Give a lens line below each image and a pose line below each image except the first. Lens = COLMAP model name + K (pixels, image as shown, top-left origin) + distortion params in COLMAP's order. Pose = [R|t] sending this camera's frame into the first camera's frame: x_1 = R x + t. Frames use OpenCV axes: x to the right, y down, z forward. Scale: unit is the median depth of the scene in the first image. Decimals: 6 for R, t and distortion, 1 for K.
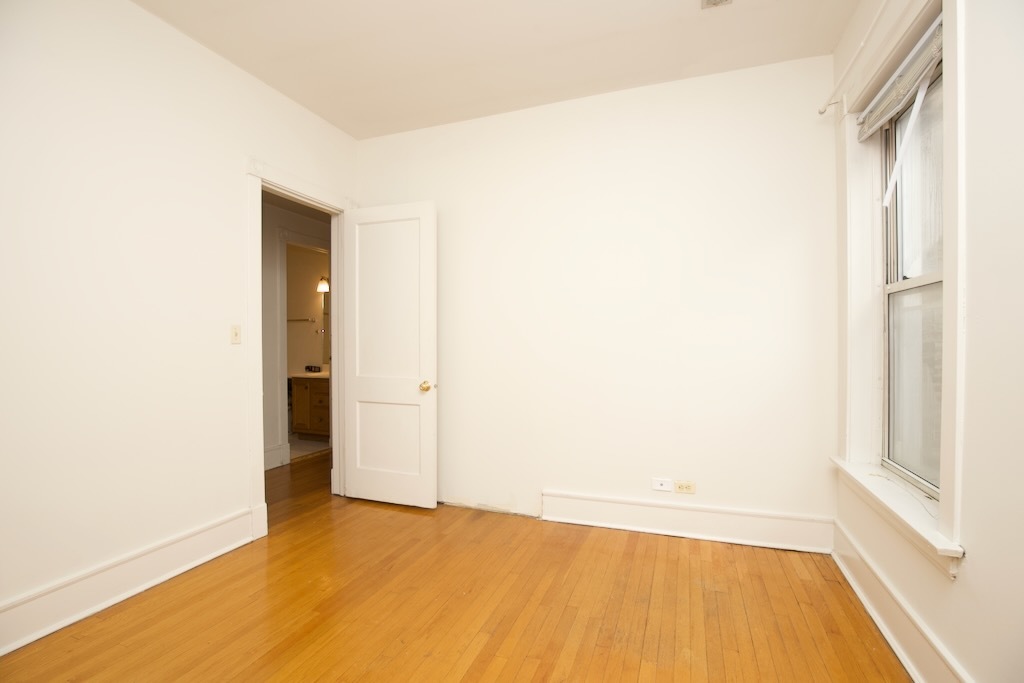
lens RADIAL K [[469.5, 0, 507.1], [0, 469.5, 342.6], [0, 0, 1]] dist [-0.030458, 0.004713]
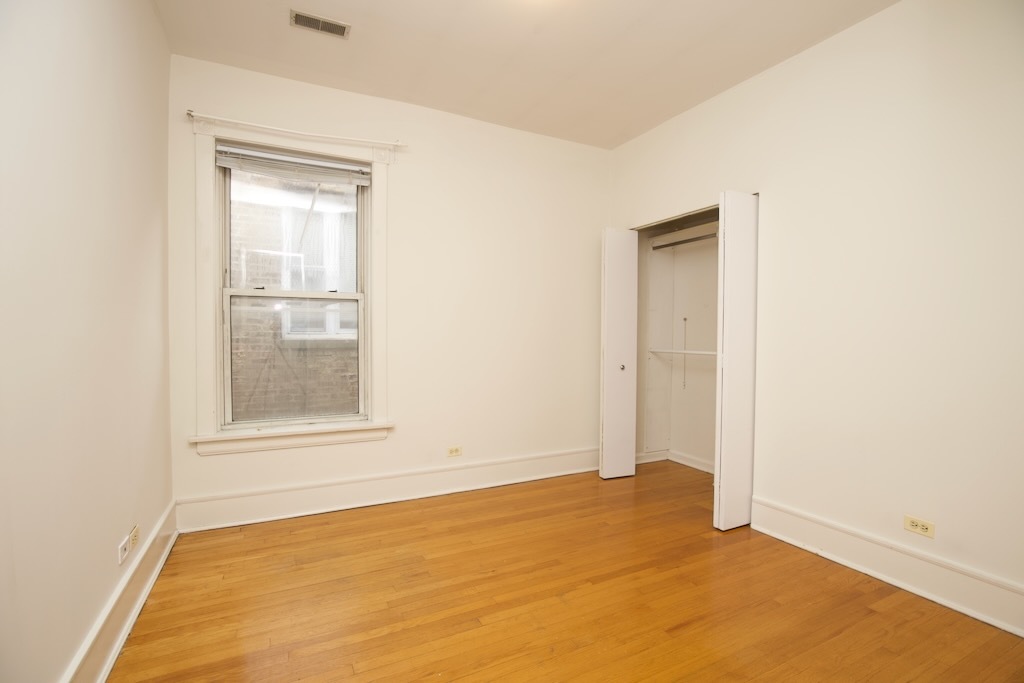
lens RADIAL K [[469.5, 0, 509.5], [0, 469.5, 343.0], [0, 0, 1]] dist [-0.030458, 0.004713]
pose [[-0.732277, -0.012545, 0.680892, -0.744573], [0.000746, 0.999815, 0.019223, 0.000908], [-0.681007, 0.014585, -0.732132, 1.627050]]
